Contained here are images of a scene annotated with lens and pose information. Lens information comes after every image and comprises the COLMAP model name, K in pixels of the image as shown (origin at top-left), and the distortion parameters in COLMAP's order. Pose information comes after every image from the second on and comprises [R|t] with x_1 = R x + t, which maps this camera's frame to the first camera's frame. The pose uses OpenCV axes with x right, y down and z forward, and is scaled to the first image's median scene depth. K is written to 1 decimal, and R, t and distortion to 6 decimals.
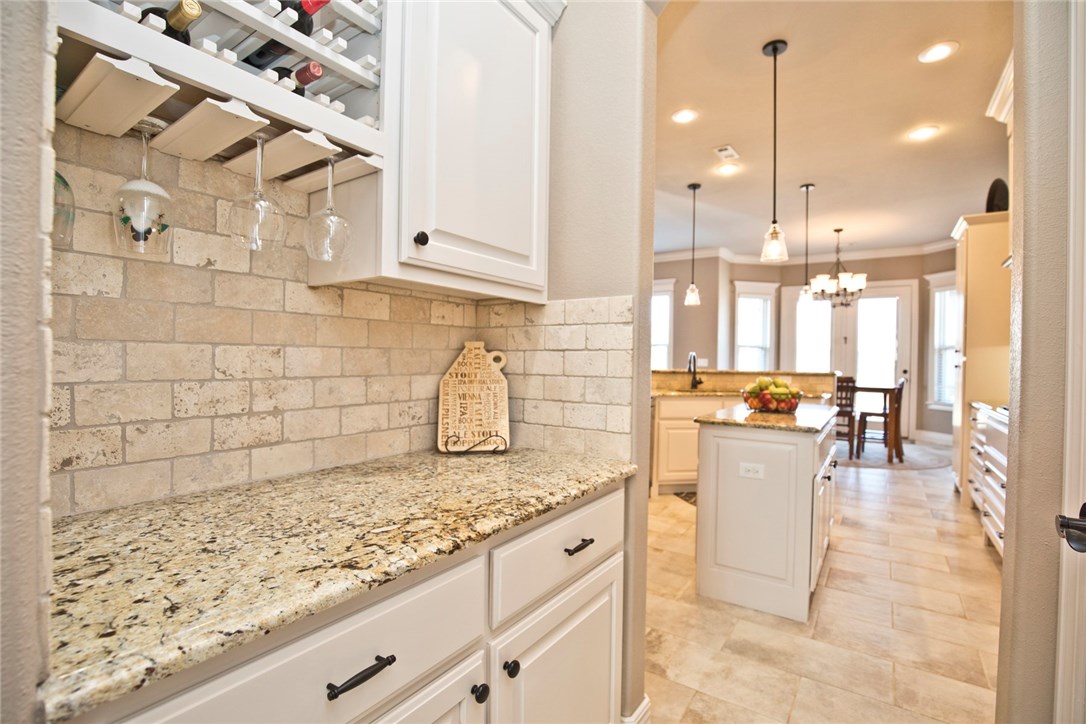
lens RADIAL K [[502.5, 0, 546.1], [0, 502.5, 361.2], [0, 0, 1]] dist [-0.026147, 0.001170]
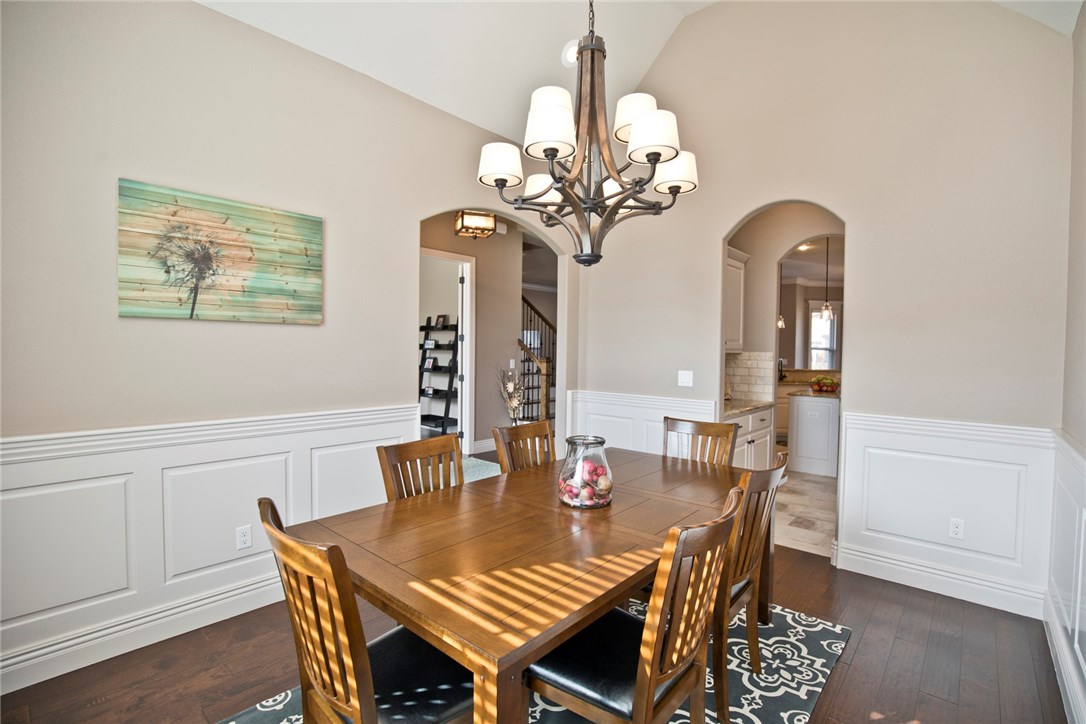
lens RADIAL K [[502.5, 0, 541.5], [0, 502.5, 362.9], [0, 0, 1]] dist [-0.026147, 0.001170]
pose [[0.991219, 0.003633, -0.132181, -0.292517], [-0.000540, 0.999725, 0.023428, -0.044318], [0.132230, -0.023151, 0.990949, -0.797899]]
